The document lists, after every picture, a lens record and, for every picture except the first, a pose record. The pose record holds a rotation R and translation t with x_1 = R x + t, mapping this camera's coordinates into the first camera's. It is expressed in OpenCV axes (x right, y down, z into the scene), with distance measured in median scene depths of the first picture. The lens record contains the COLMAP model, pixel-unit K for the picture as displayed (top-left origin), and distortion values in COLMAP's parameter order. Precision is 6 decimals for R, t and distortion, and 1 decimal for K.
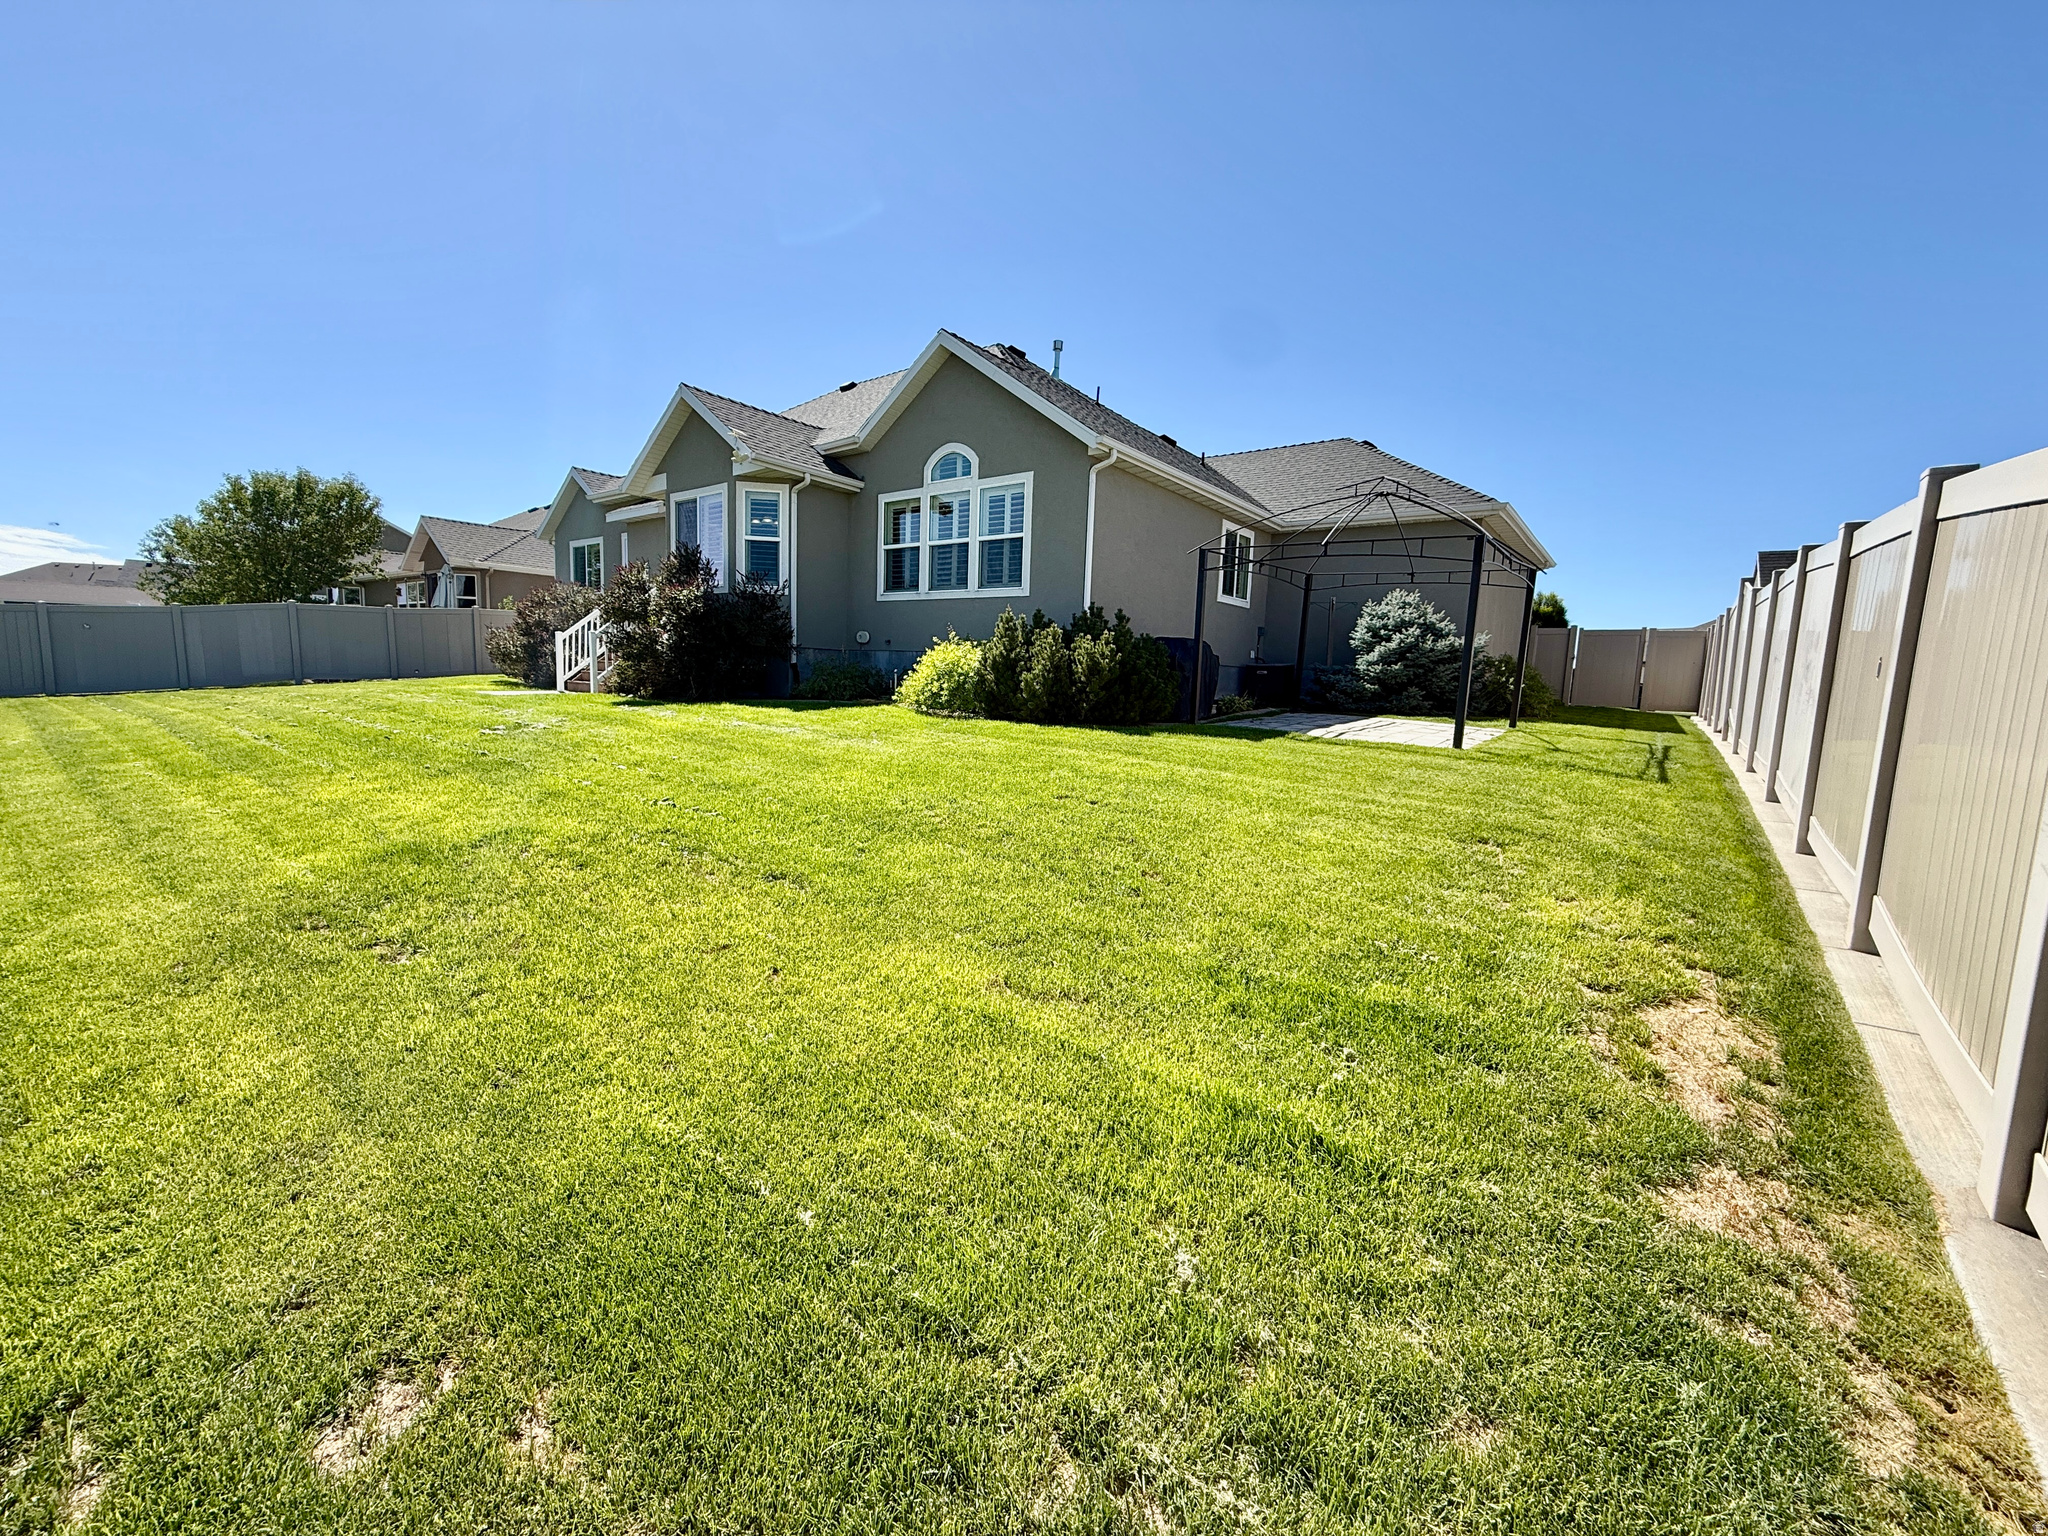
lens RADIAL K [[817.1, 0, 1027.6], [0, 817.1, 757.9], [0, 0, 1]] dist [0.002915, 0.000366]
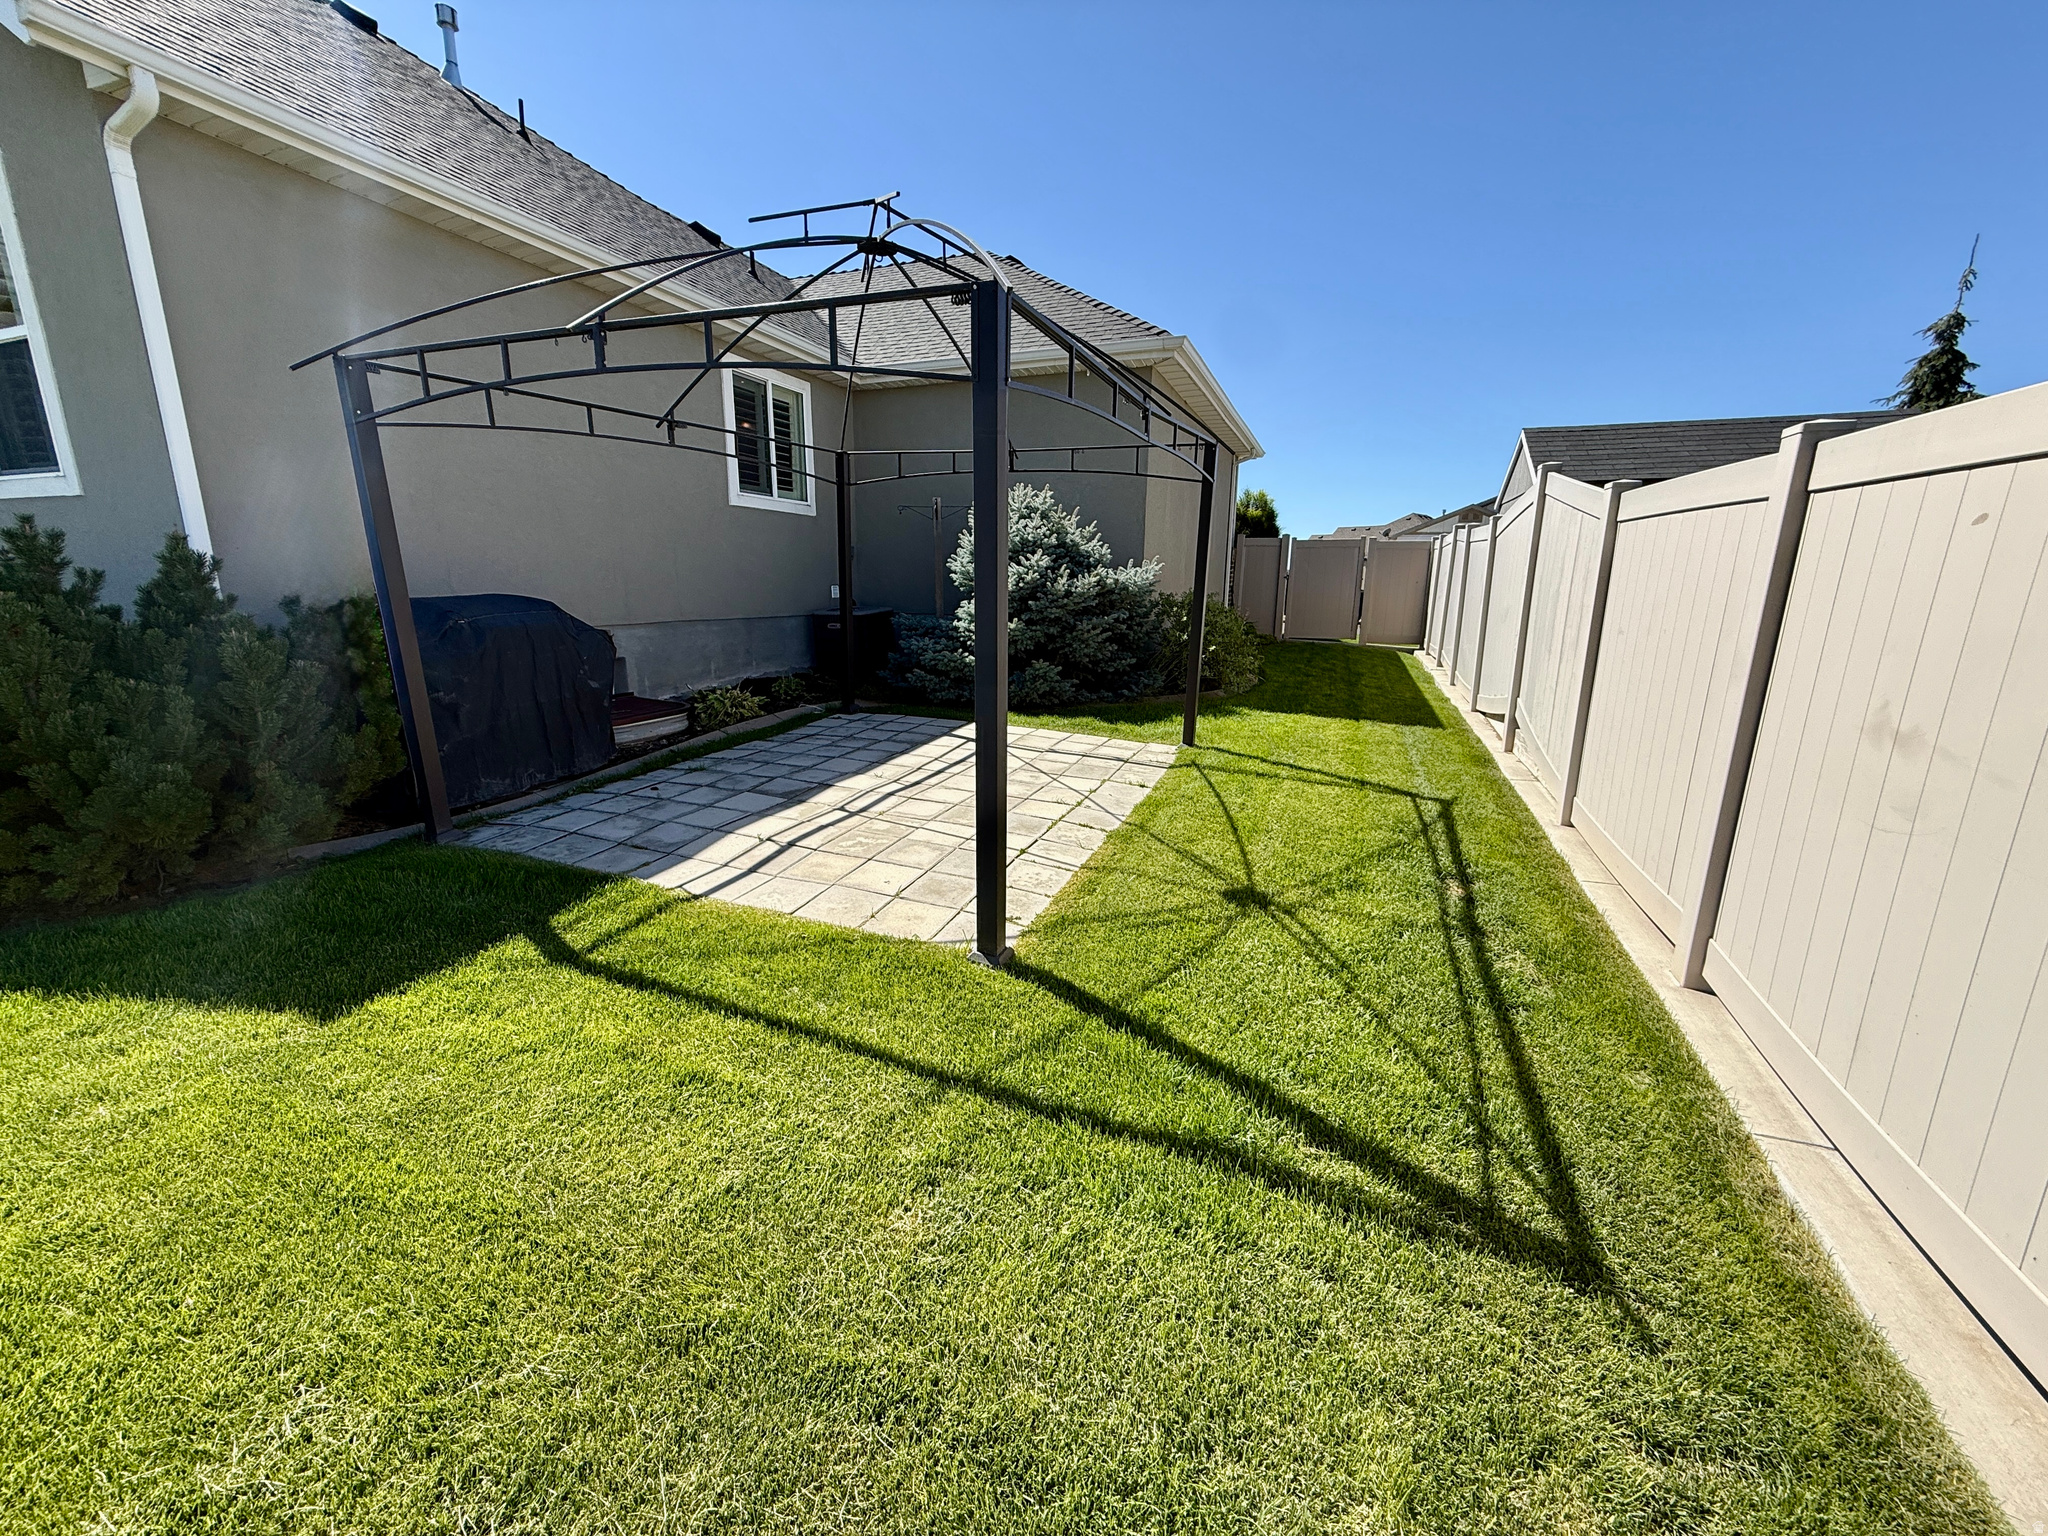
lens RADIAL K [[817.1, 0, 1029.2], [0, 817.1, 755.3], [0, 0, 1]] dist [0.002915, 0.000366]
pose [[0.959304, -0.084290, 0.269500, 0.281475], [0.052583, 0.991039, 0.122789, -0.084487], [-0.277435, -0.103621, 0.955140, 0.414262]]
